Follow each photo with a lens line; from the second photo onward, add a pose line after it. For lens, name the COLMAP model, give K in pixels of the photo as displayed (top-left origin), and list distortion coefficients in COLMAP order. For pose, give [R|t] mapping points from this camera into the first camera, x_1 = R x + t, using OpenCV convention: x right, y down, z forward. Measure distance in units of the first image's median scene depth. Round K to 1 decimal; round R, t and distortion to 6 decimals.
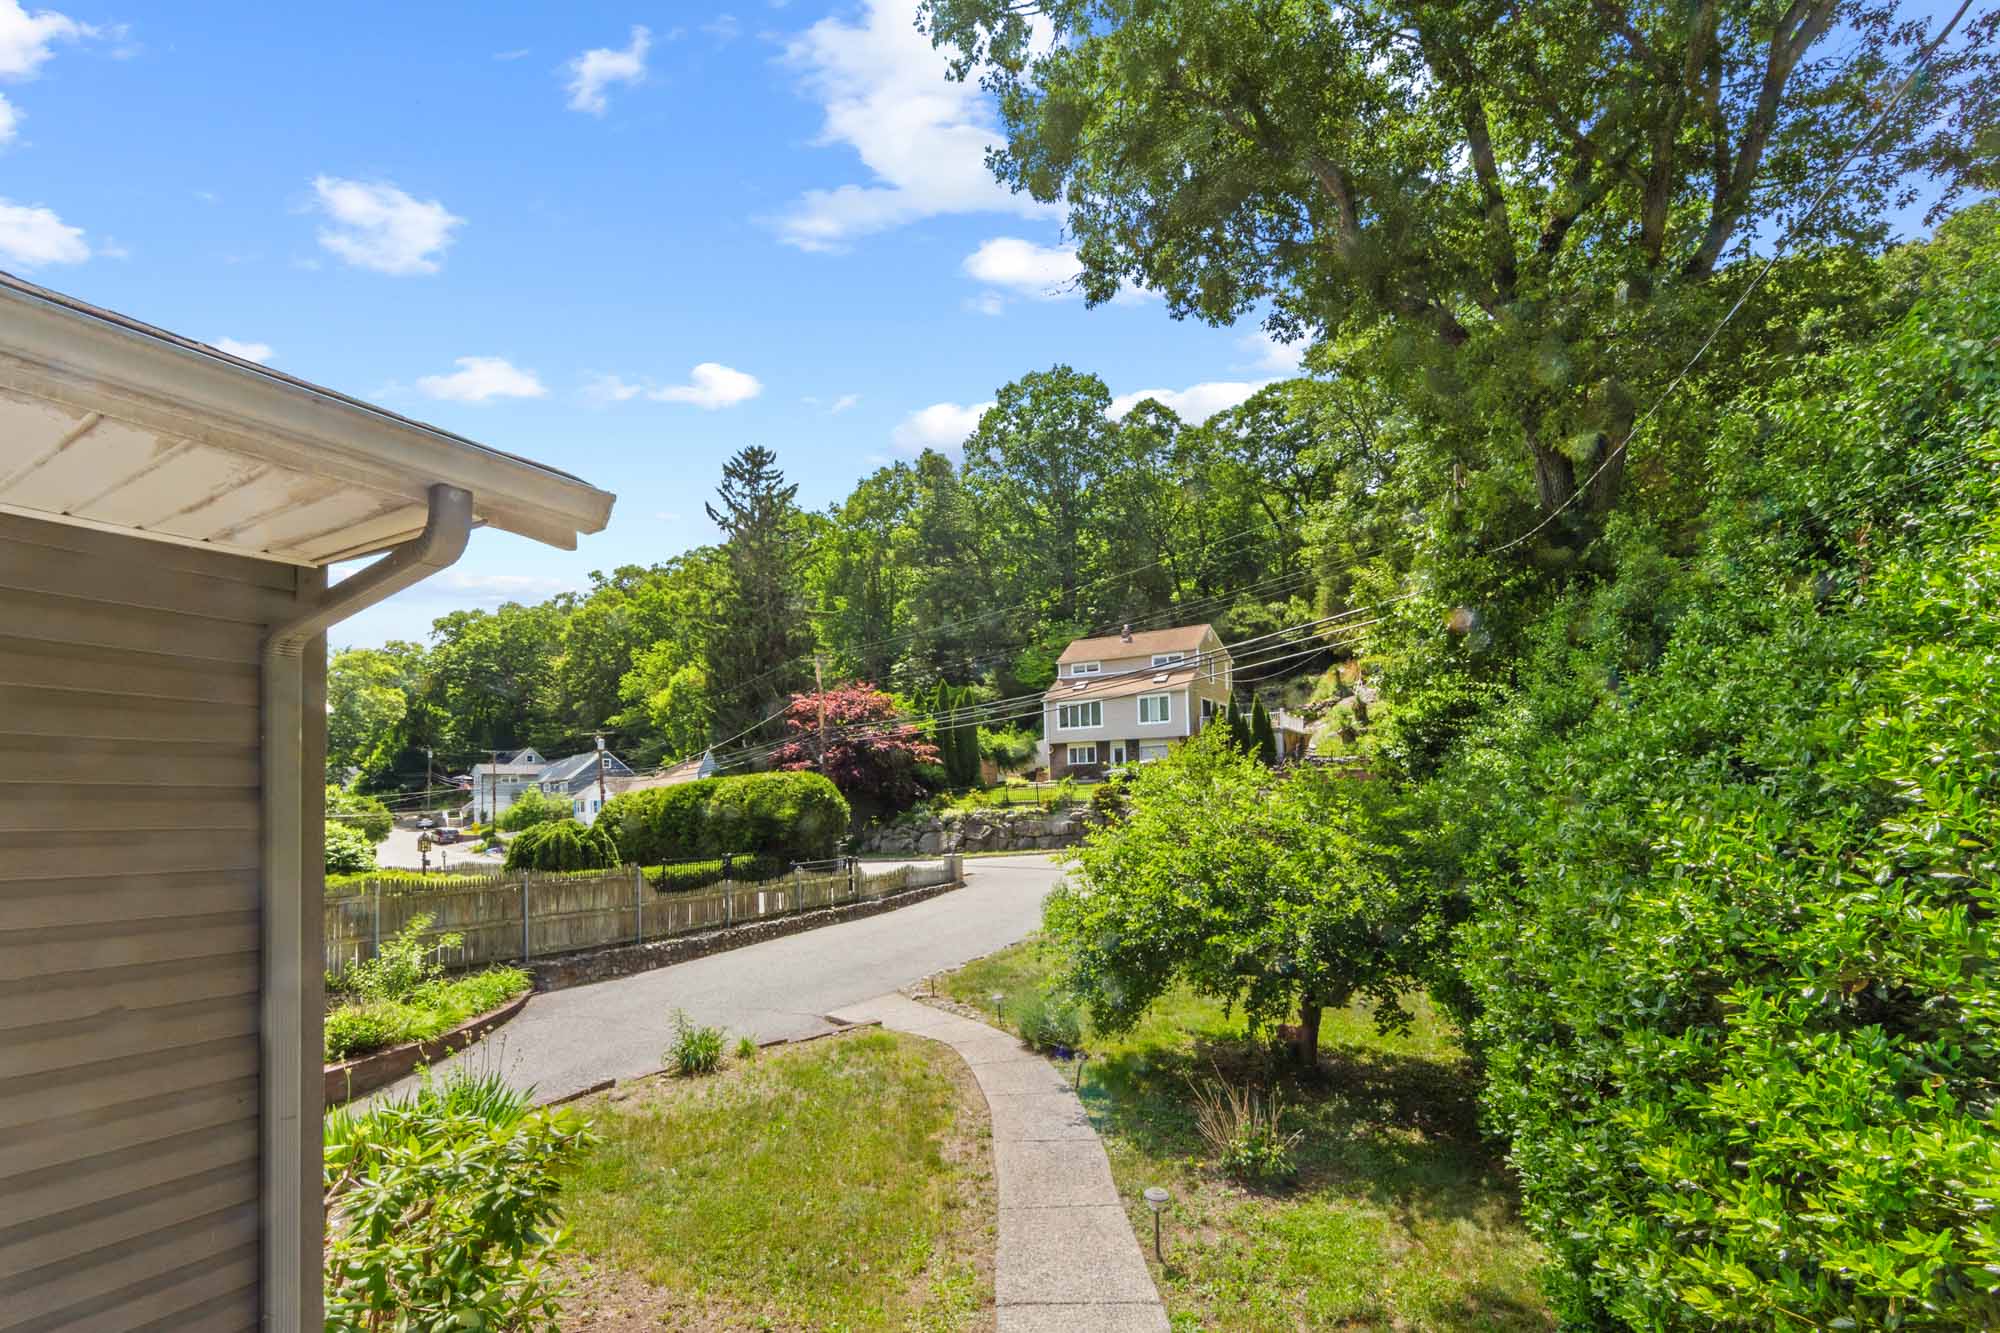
lens RADIAL K [[794.1, 0, 1000.0], [0, 794.1, 666.5], [0, 0, 1]] dist [-0.001144, -0.000365]
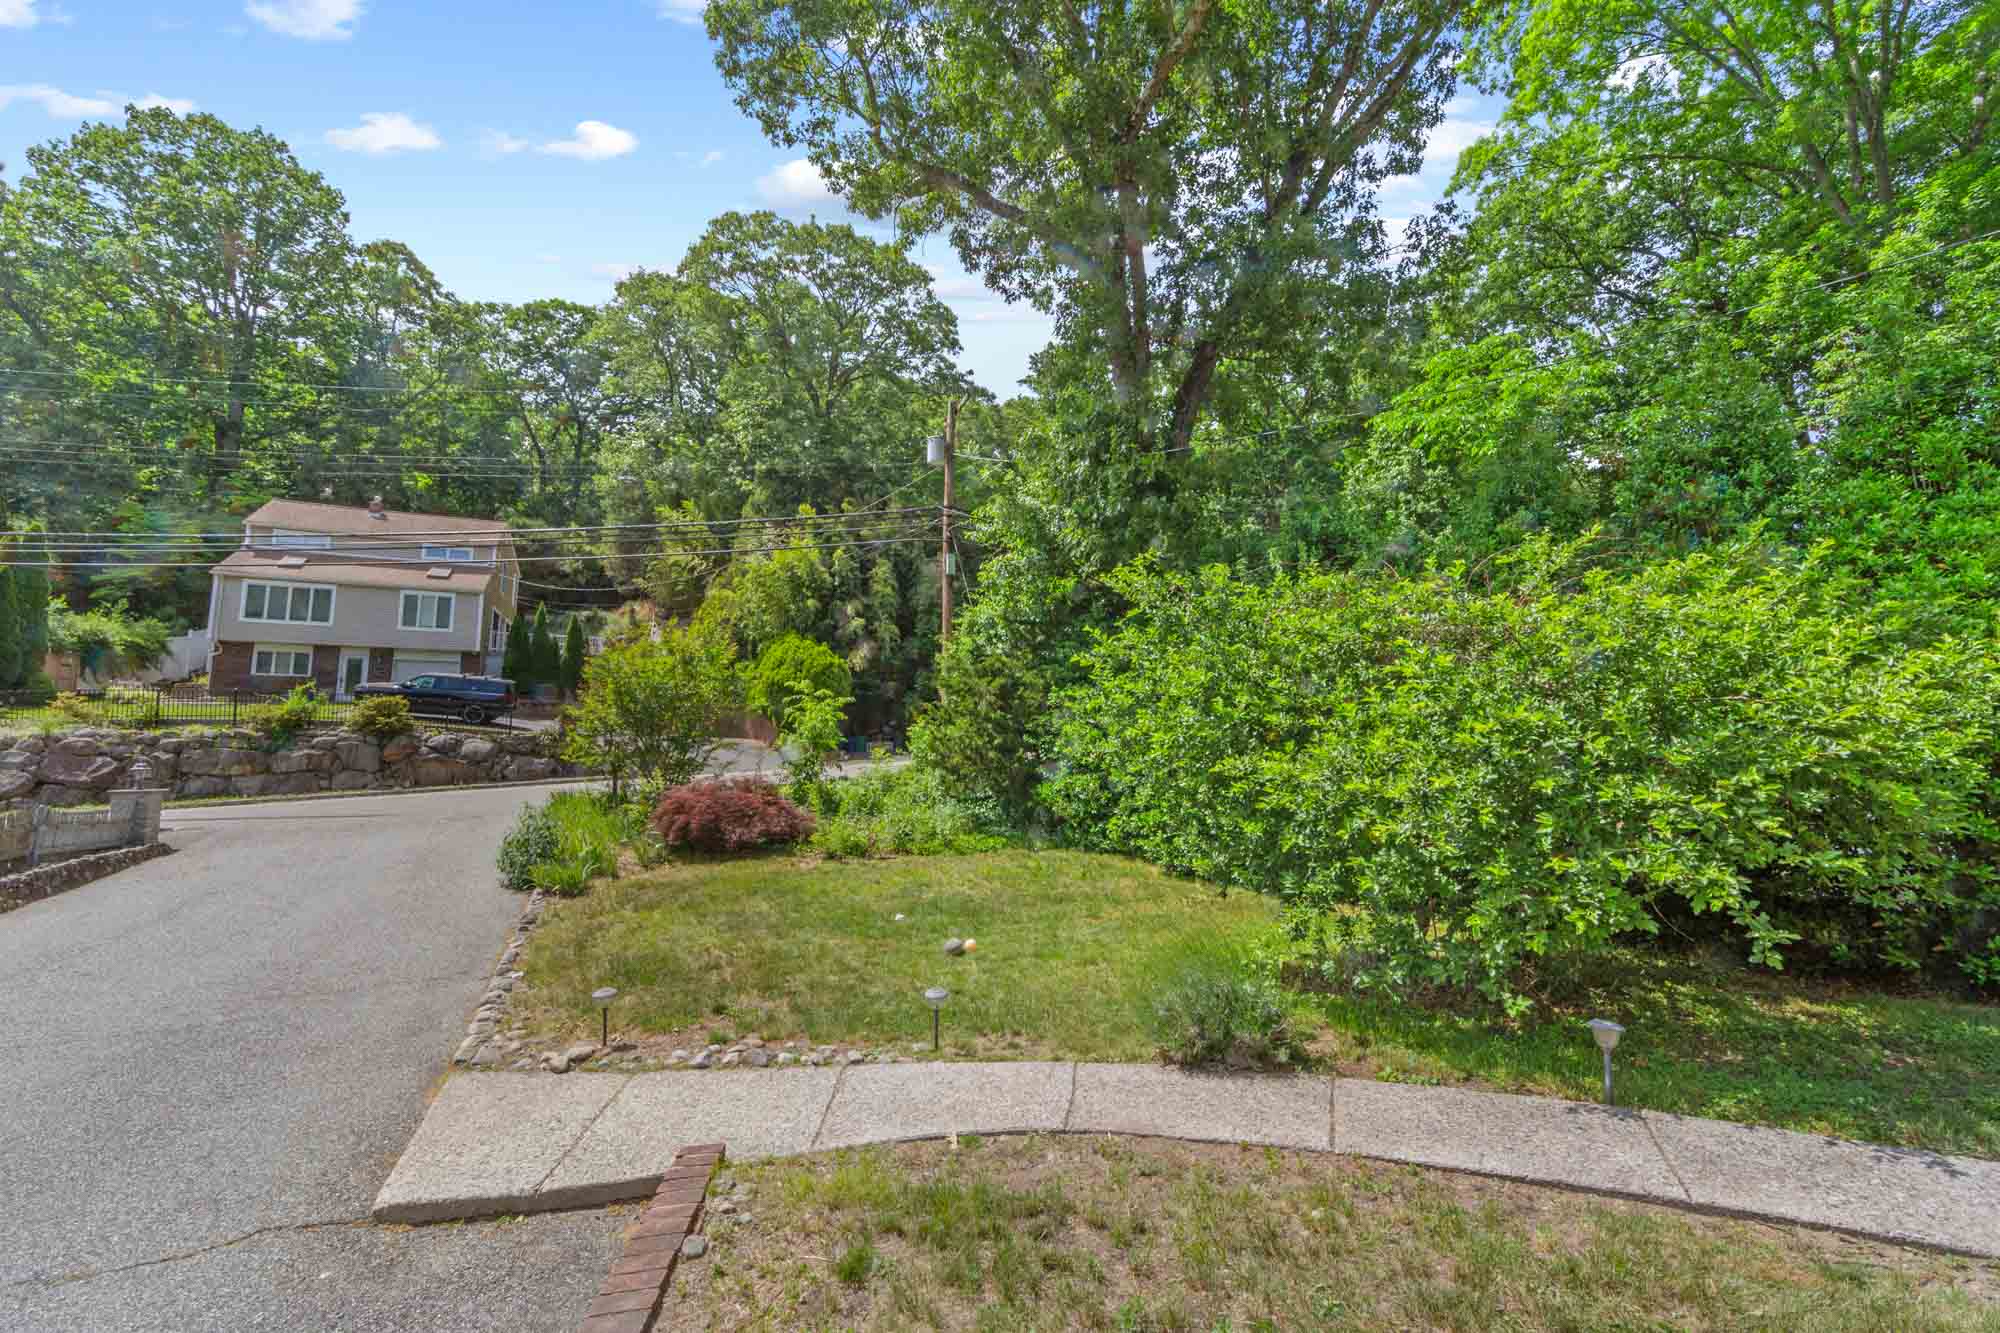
lens RADIAL K [[791.8, 0, 1000.4], [0, 791.8, 597.4], [0, 0, 1]] dist [-0.000482, -0.000131]
pose [[0.595673, 0.175629, 0.783791, -0.063193], [-0.147355, 0.983136, -0.108309, 0.038635], [-0.789595, -0.050978, 0.611507, 0.115886]]
